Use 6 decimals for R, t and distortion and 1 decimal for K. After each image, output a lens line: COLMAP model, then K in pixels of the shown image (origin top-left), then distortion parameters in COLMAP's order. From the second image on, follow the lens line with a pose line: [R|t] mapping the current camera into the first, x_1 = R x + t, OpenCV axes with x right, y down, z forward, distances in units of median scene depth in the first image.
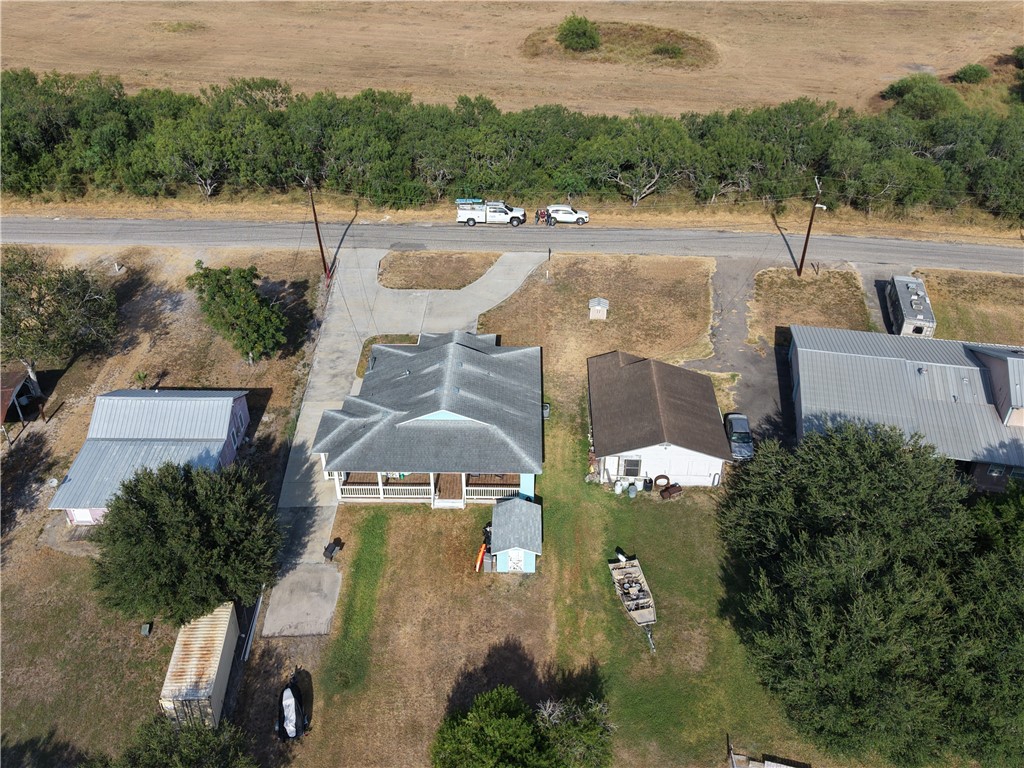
lens RADIAL K [[825.9, 0, 506.8], [0, 825.9, 381.3], [0, 0, 1]] dist [0.051163, -0.005384]
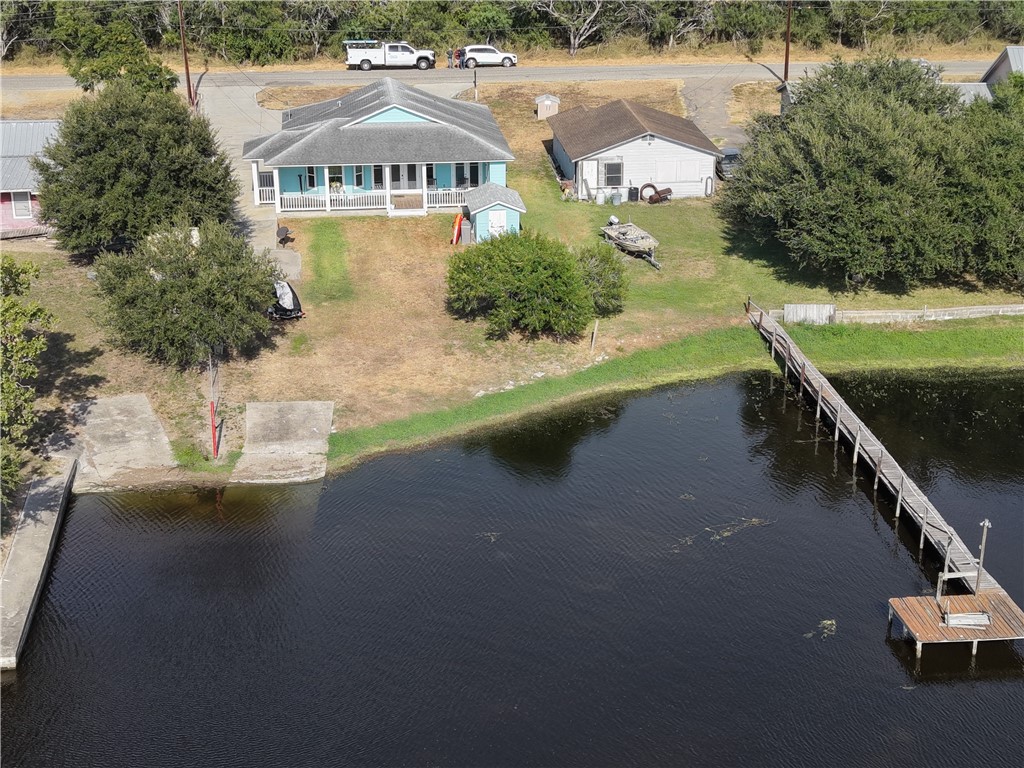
lens RADIAL K [[1562.7, 0, 514.6], [0, 1562.7, 390.2], [0, 0, 1]] dist [0.132455, 0.000000]
pose [[0.989002, -0.056401, 0.136727, -0.188364], [0.089447, 0.964308, -0.249217, 0.720867], [-0.117791, 0.258706, 0.958747, -0.505746]]
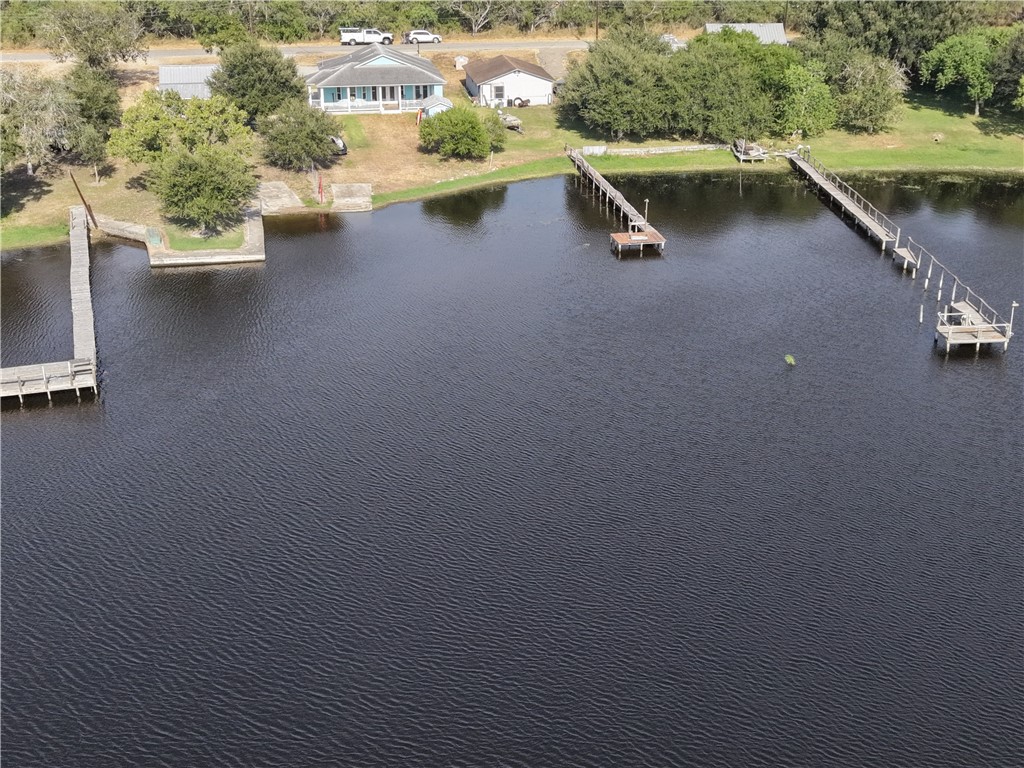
lens RADIAL K [[1279.2, 0, 511.5], [0, 1279.2, 378.3], [0, 0, 1]] dist [0.118375, 0.000000]
pose [[0.976428, -0.086680, 0.197676, -0.377050], [0.129579, 0.967830, -0.215673, 1.202757], [-0.172622, 0.236204, 0.956248, -1.307442]]
